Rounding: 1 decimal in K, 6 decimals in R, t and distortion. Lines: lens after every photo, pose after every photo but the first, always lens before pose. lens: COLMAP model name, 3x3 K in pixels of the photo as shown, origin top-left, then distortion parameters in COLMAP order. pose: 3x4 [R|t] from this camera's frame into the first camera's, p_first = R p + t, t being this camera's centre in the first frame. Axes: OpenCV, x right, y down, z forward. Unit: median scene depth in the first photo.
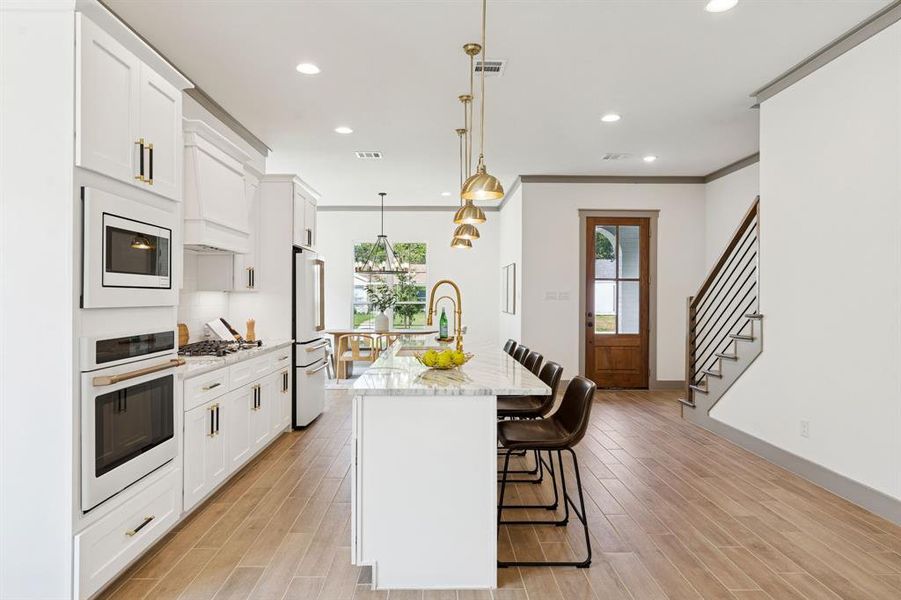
lens RADIAL K [[546.5, 0, 452.8], [0, 546.5, 299.0], [0, 0, 1]] dist [-0.004278, 0.000872]
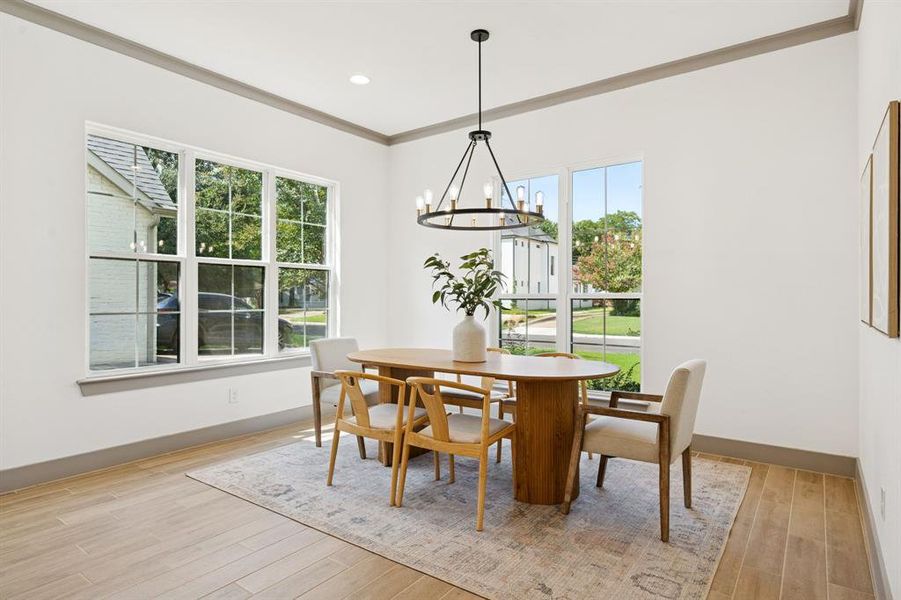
lens RADIAL K [[505.6, 0, 443.1], [0, 505.6, 294.9], [0, 0, 1]] dist [0.000768, 0.000270]
pose [[0.783686, -0.008567, -0.621098, 0.178280], [0.001856, 0.999933, -0.011450, 0.026036], [0.621154, 0.007820, 0.783650, 1.334534]]
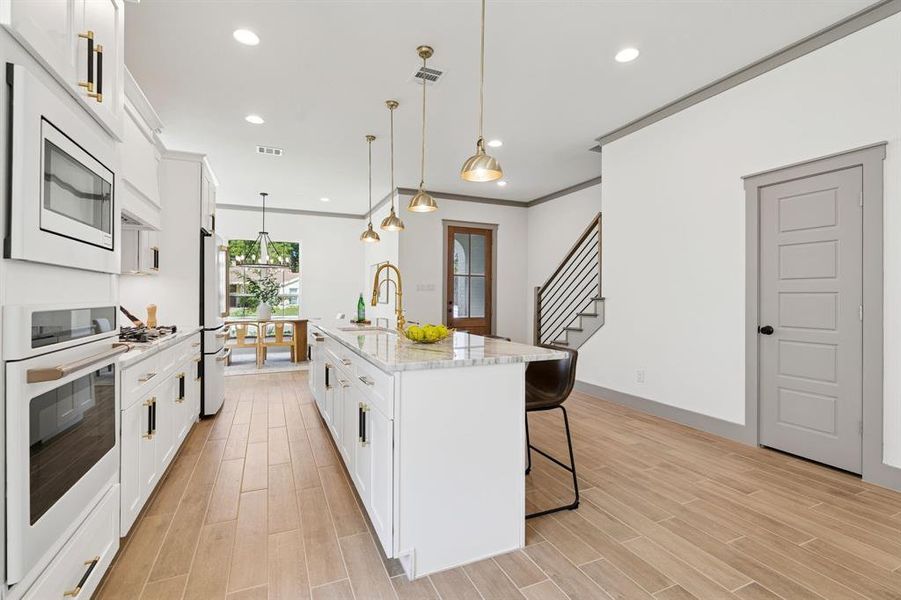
lens RADIAL K [[414.2, 0, 461.0], [0, 414.2, 297.6], [0, 0, 1]] dist [-0.014170, 0.002537]
pose [[0.917589, -0.000479, 0.397530, -0.187531], [0.000995, 0.999999, -0.001090, 0.029764], [-0.397529, 0.001396, 0.917588, 0.177011]]
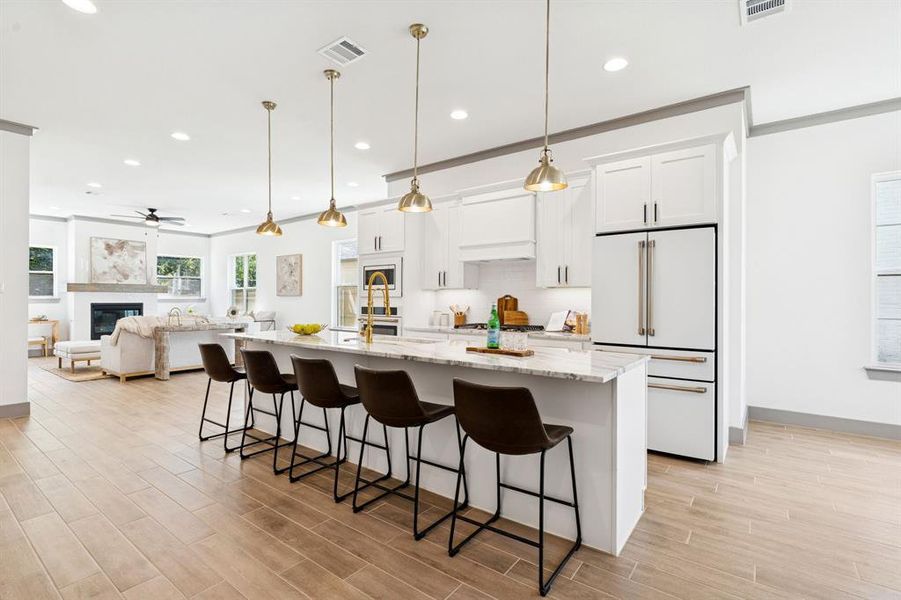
lens RADIAL K [[414.2, 0, 454.7], [0, 414.2, 300.4], [0, 0, 1]] dist [-0.014170, 0.002537]
pose [[-0.611982, -0.008388, -0.790827, 0.470502], [-0.010321, 0.999943, -0.002619, 0.019520], [0.790804, 0.006560, -0.612034, 1.443260]]
